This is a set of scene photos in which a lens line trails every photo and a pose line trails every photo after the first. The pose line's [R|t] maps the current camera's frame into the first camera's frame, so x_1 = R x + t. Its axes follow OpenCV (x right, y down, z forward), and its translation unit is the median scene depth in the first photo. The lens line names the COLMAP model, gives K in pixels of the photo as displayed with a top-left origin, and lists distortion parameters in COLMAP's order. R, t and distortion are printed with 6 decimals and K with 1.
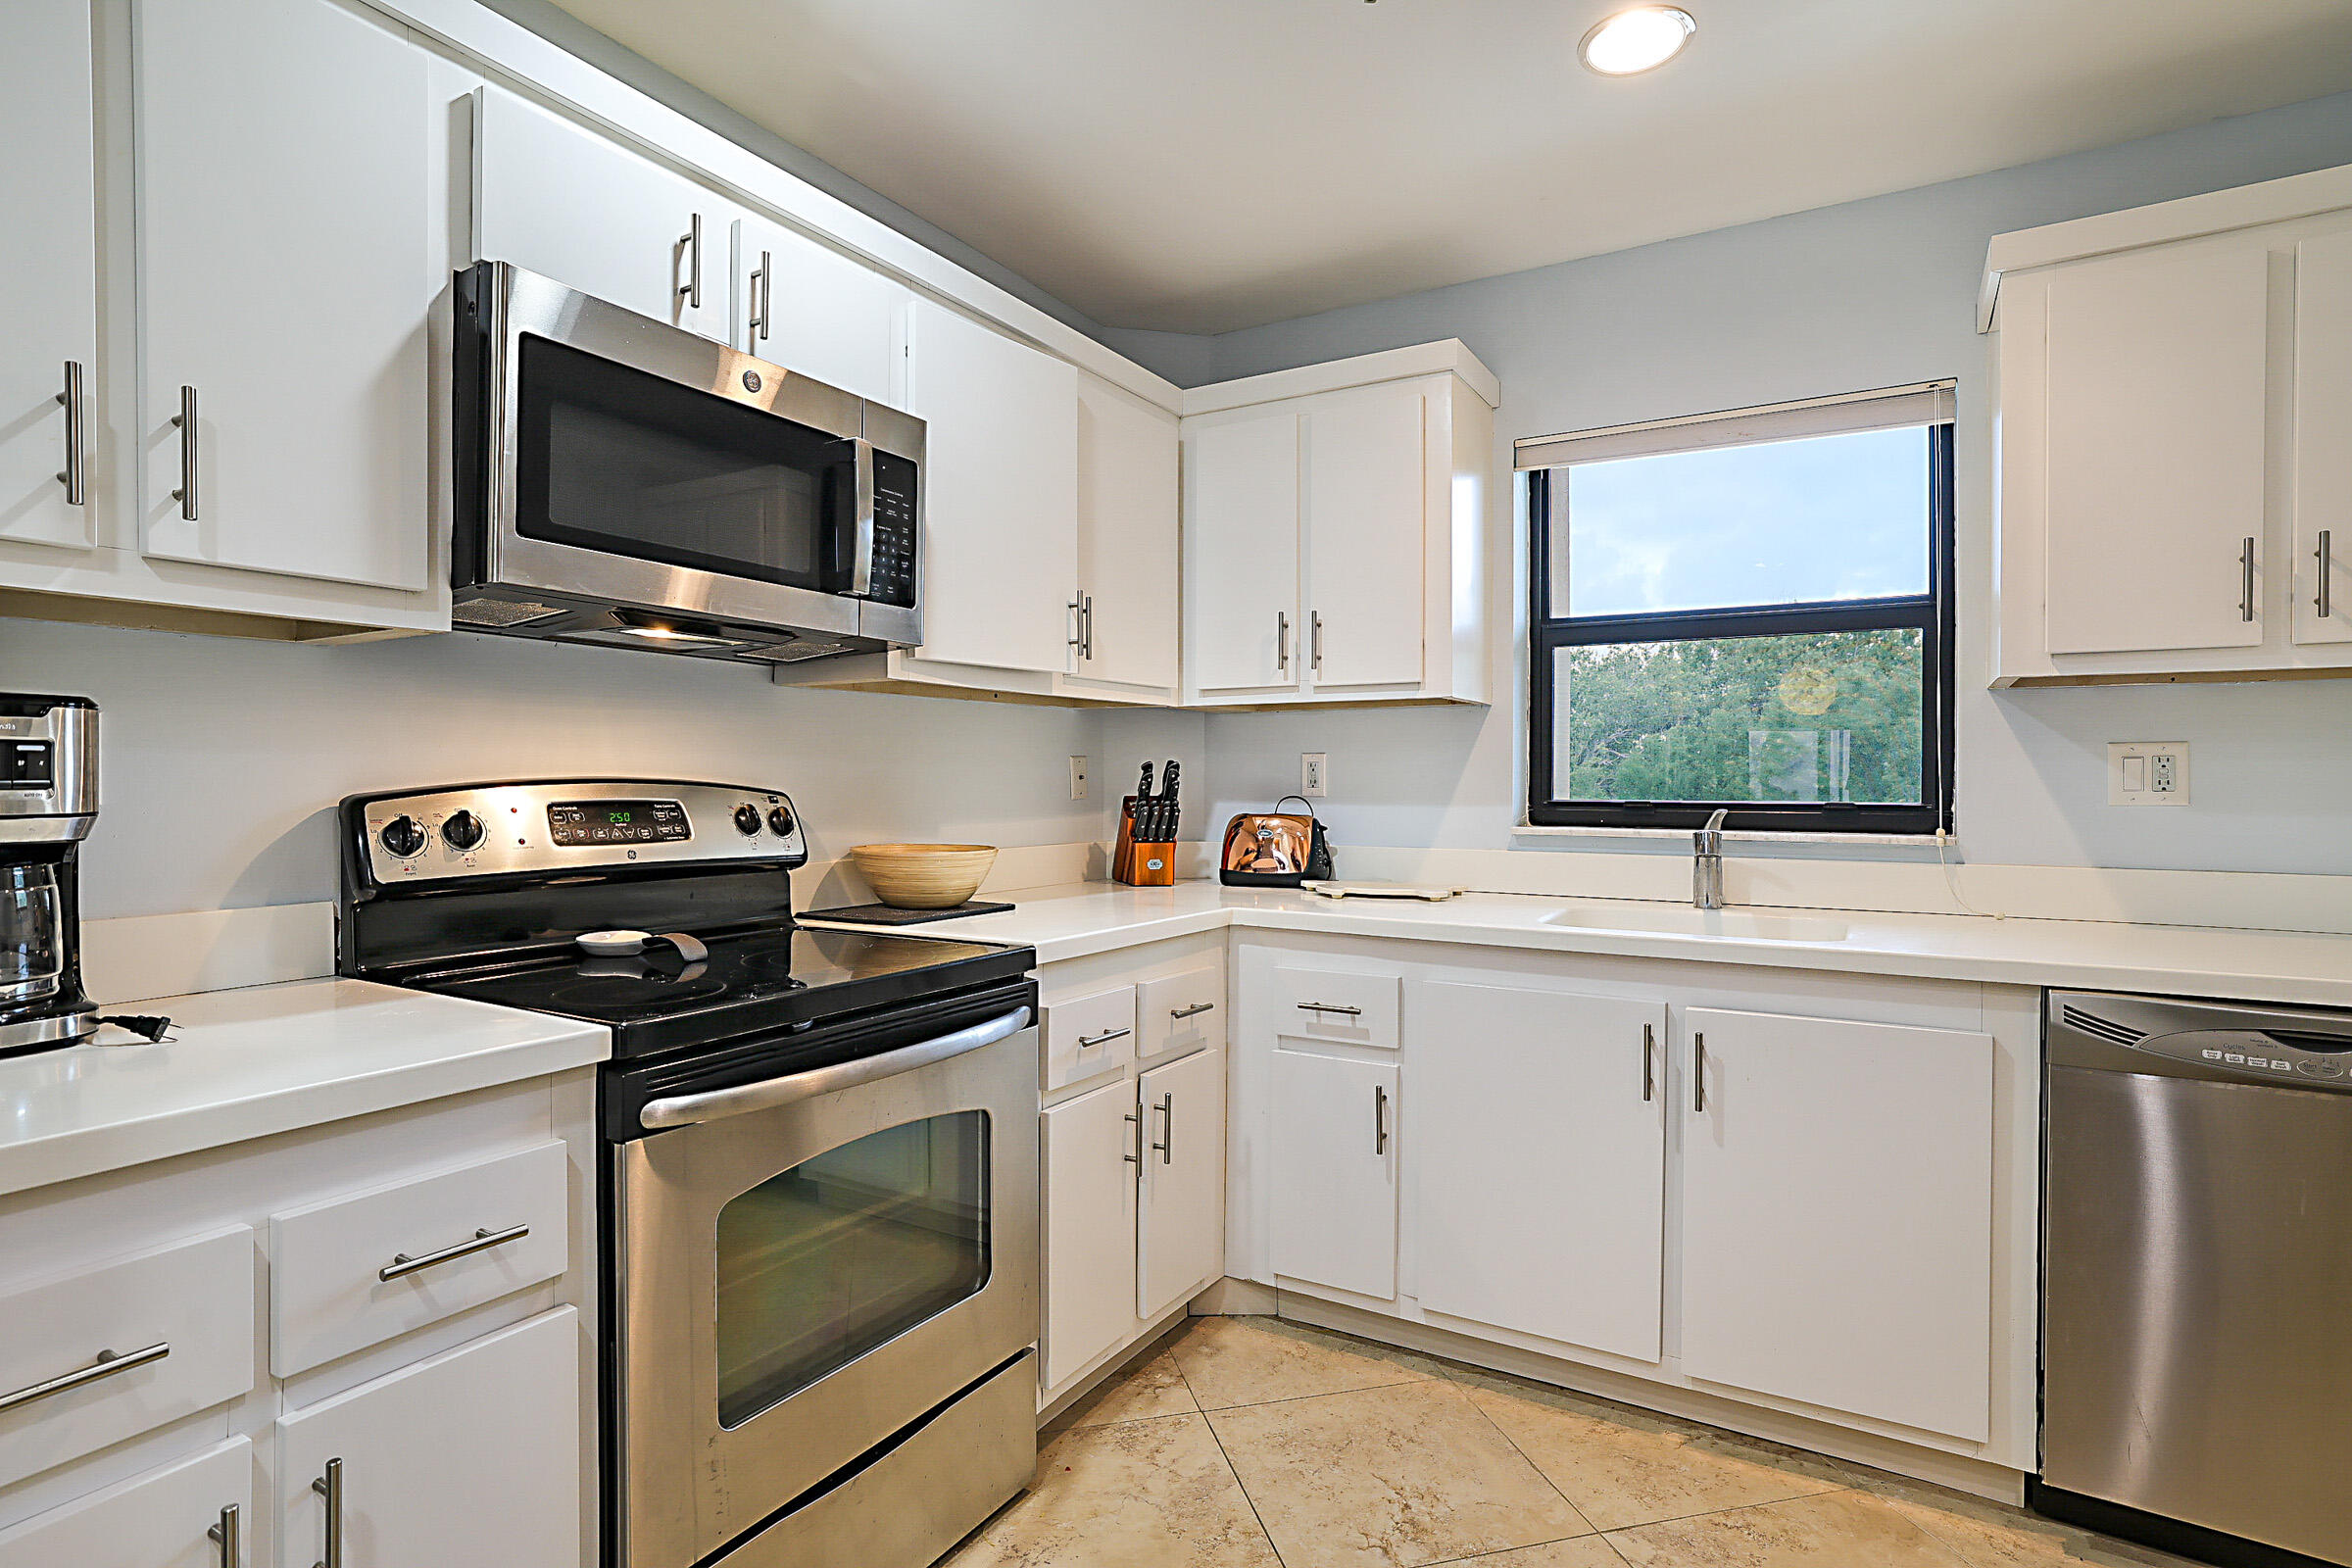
lens RADIAL K [[1188.8, 0, 1194.3], [0, 1188.8, 784.0], [0, 0, 1]] dist [-0.025870, 0.017144]
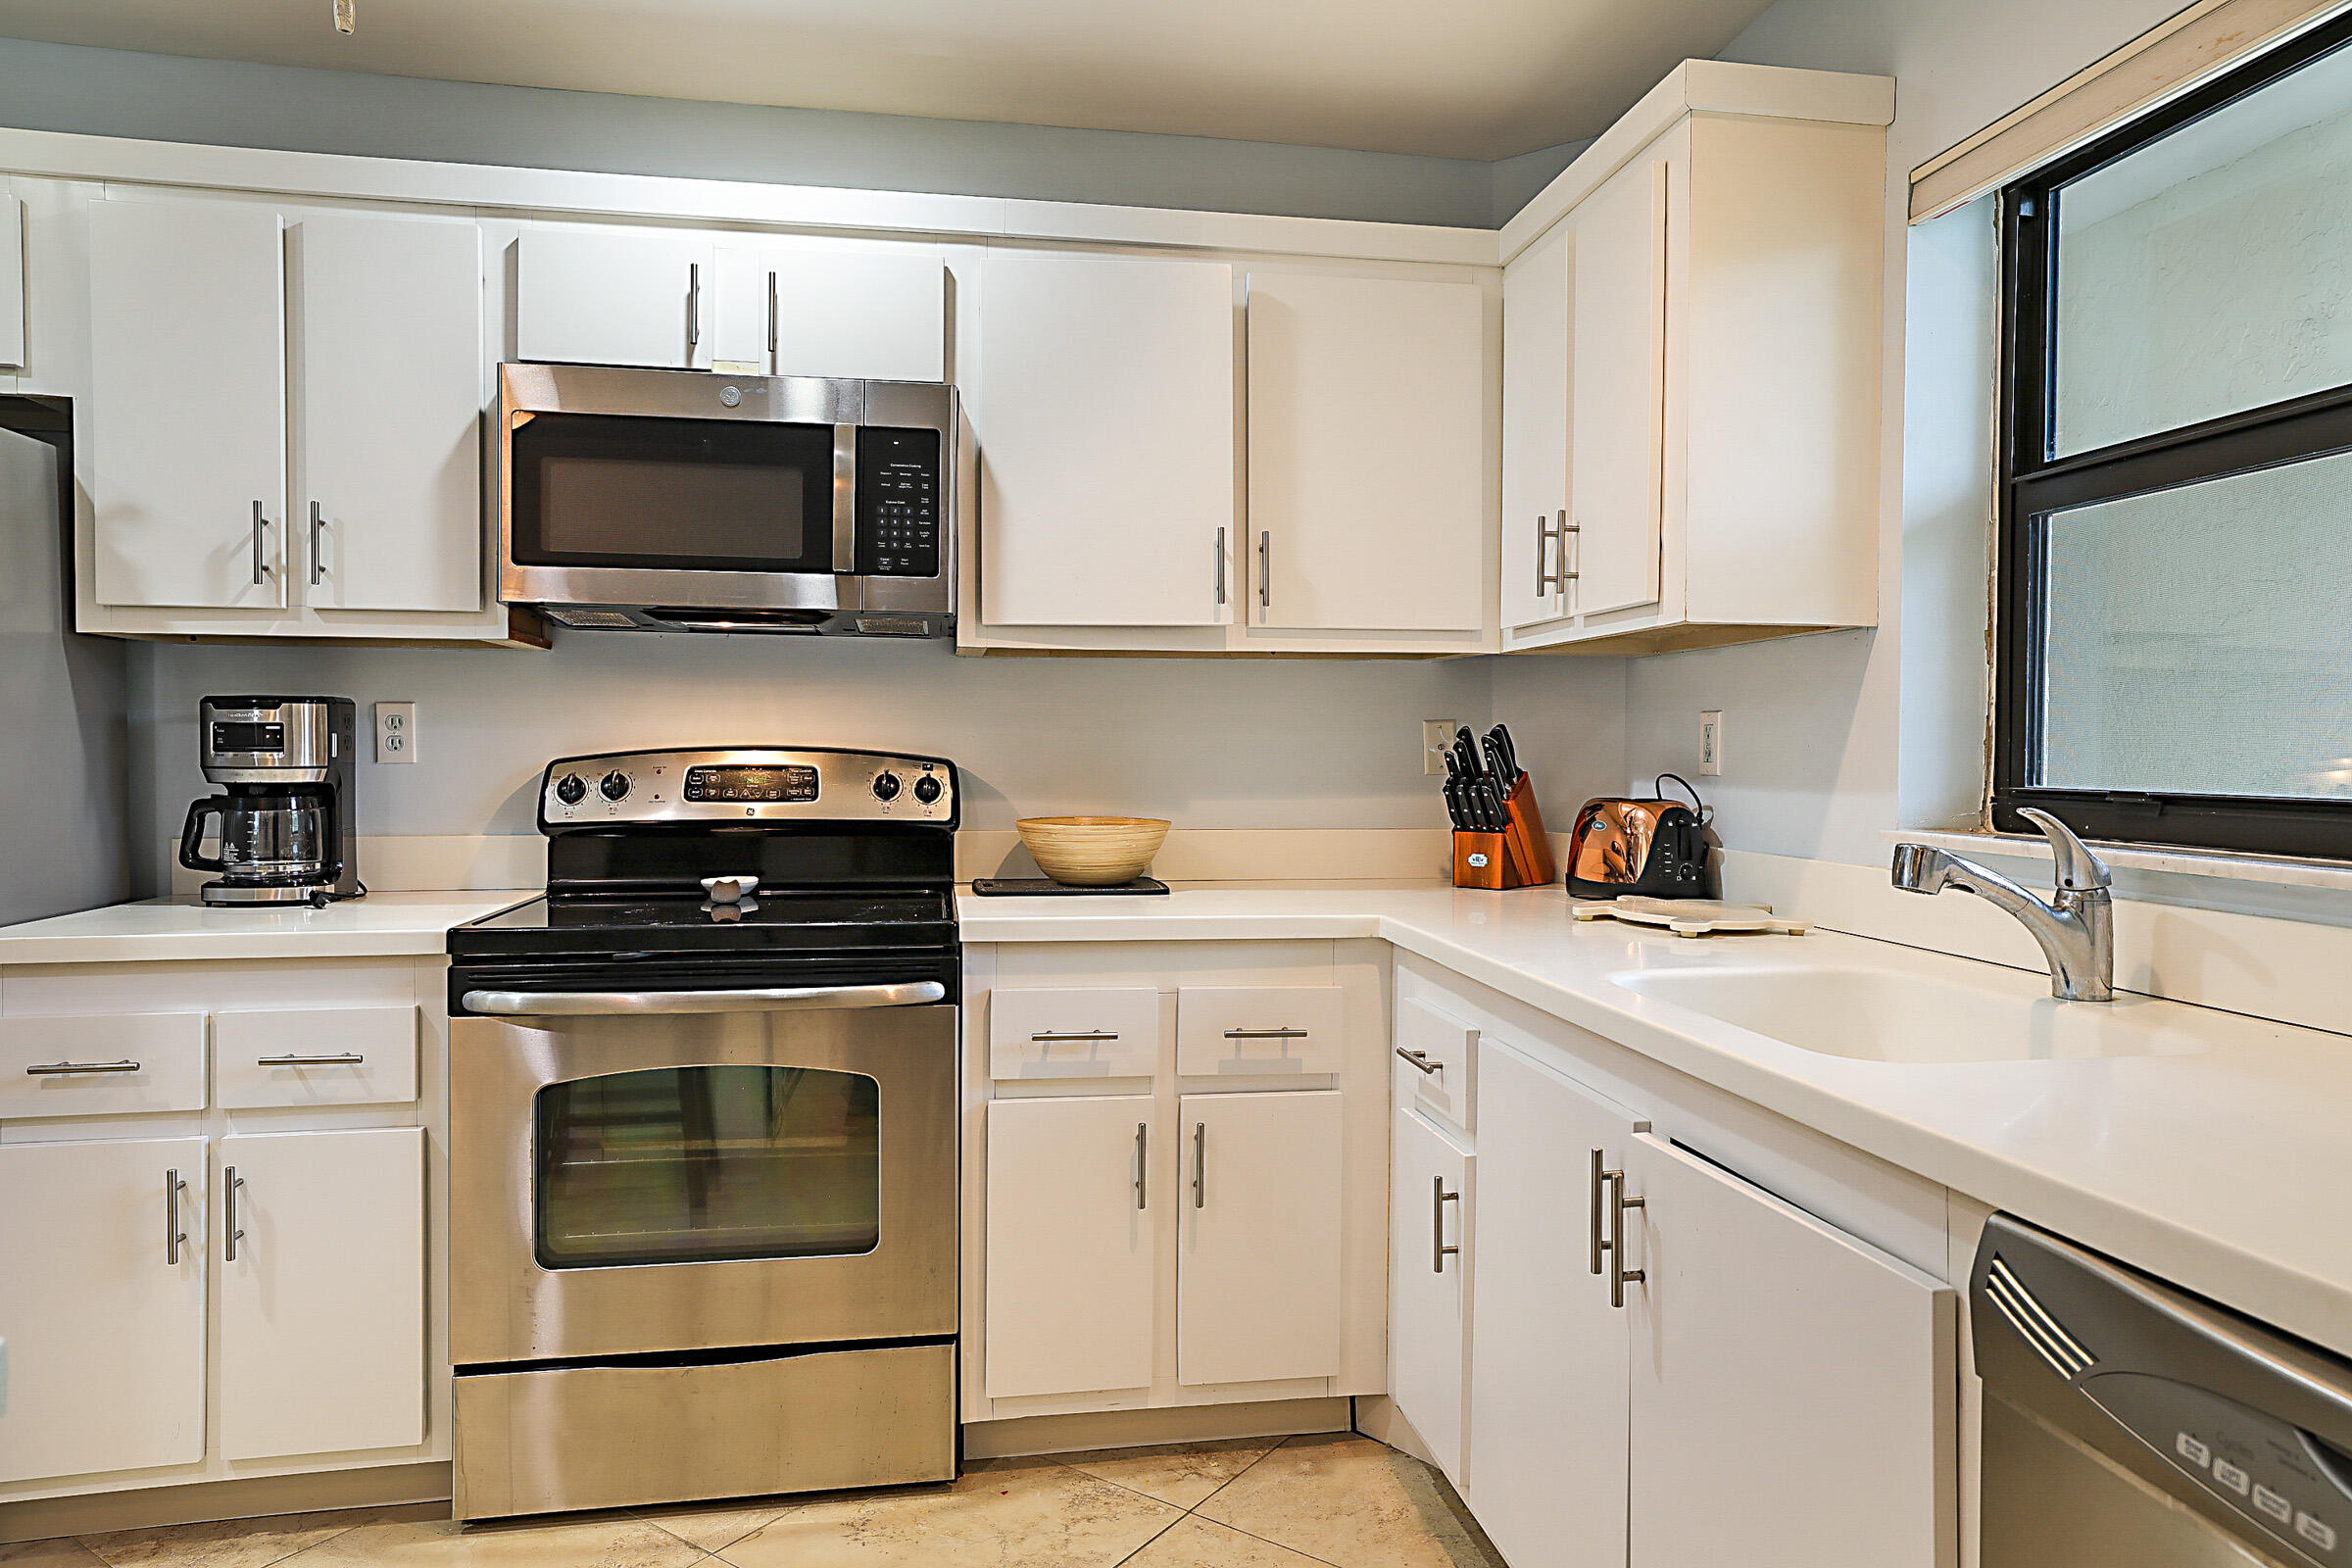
lens RADIAL K [[1475.8, 0, 1178.5], [0, 1475.8, 767.5], [0, 0, 1]] dist [-0.008614, 0.019754]
pose [[0.642985, 0.010072, -0.765813, 0.817044], [-0.005481, 0.999948, 0.008550, 0.001010], [0.765859, -0.001300, 0.643007, 0.343311]]
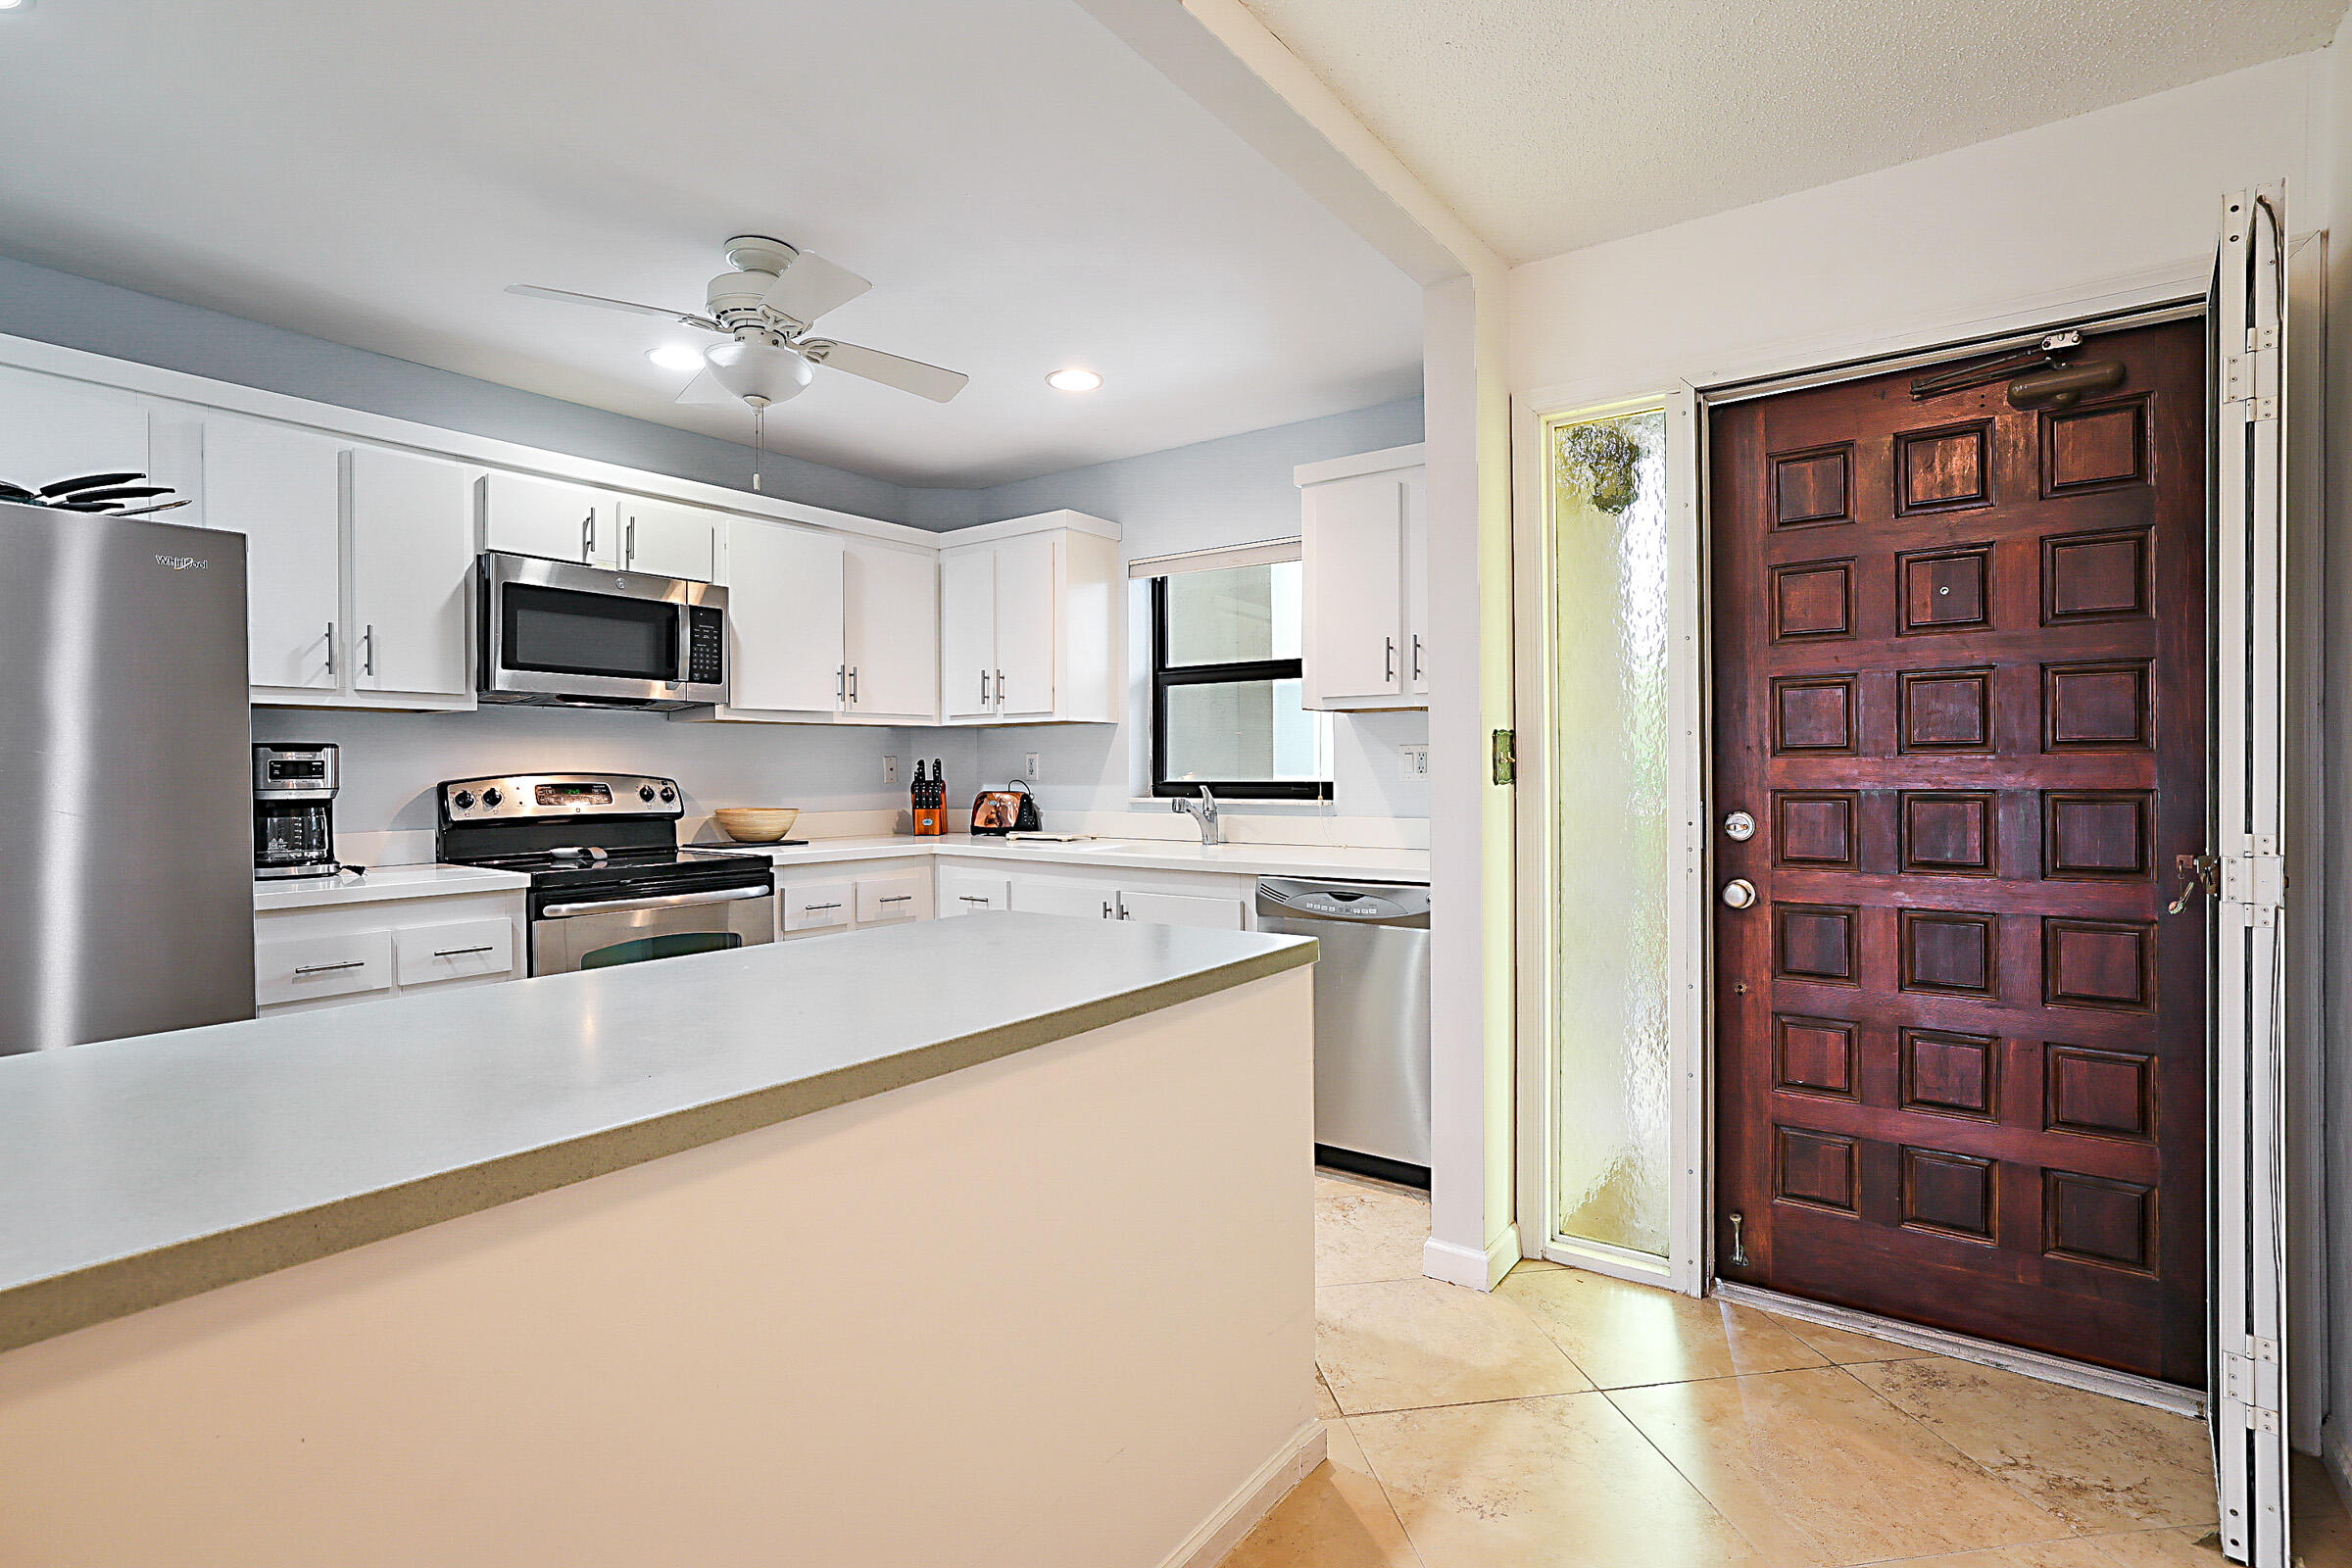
lens RADIAL K [[1132.5, 0, 1173.6], [0, 1132.5, 773.9], [0, 0, 1]] dist [-0.006698, 0.003299]
pose [[0.994489, -0.008586, -0.104488, 0.670287], [0.008609, 0.999963, -0.000227, 0.005787], [0.104486, -0.000673, 0.994526, -0.743178]]
